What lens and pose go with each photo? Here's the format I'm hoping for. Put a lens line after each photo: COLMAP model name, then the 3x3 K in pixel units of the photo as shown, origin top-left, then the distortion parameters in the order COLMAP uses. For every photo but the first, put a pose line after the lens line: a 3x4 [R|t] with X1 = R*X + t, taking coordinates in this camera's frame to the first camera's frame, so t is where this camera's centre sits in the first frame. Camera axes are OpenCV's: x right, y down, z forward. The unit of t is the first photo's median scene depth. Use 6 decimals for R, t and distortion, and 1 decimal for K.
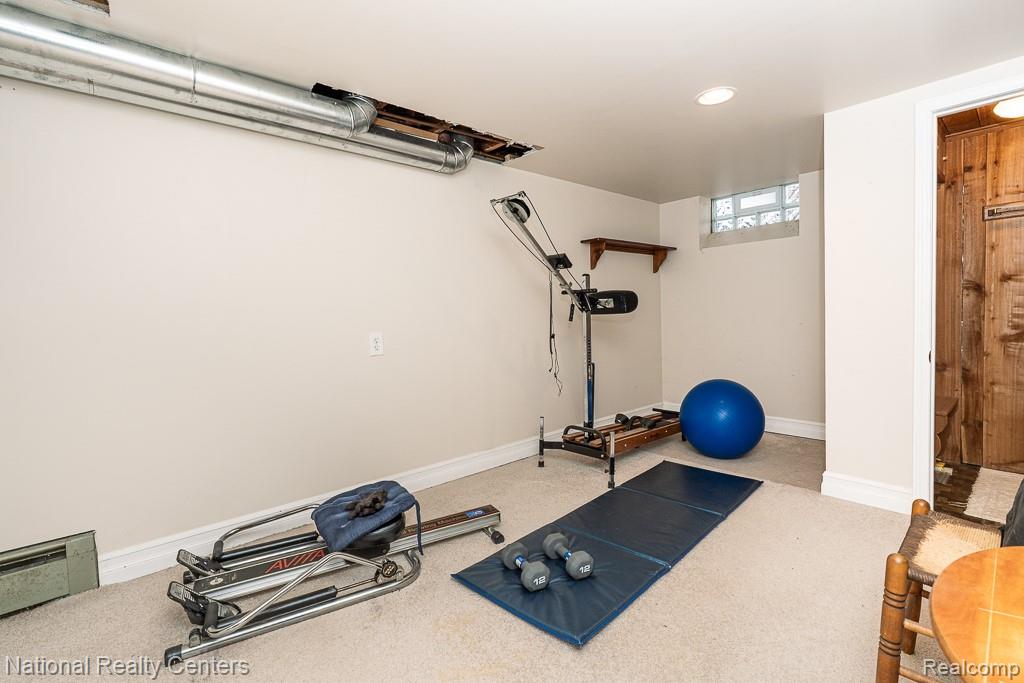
lens RADIAL K [[481.4, 0, 512.0], [0, 481.4, 341.5], [0, 0, 1]] dist [-0.058724, 0.020129]
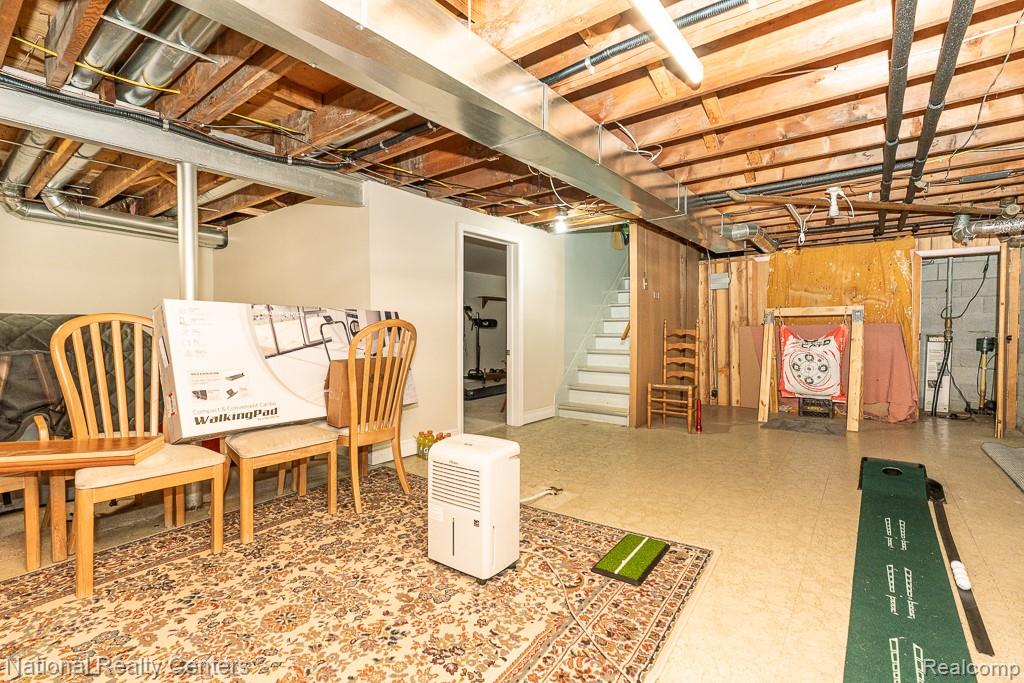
lens RADIAL K [[481.4, 0, 512.0], [0, 481.4, 341.5], [0, 0, 1]] dist [-0.058724, 0.020129]
pose [[0.986120, 0.026557, 0.163899, -0.091252], [-0.023029, 0.999461, -0.023387, 0.076163], [-0.164432, 0.019288, 0.986200, -1.647812]]
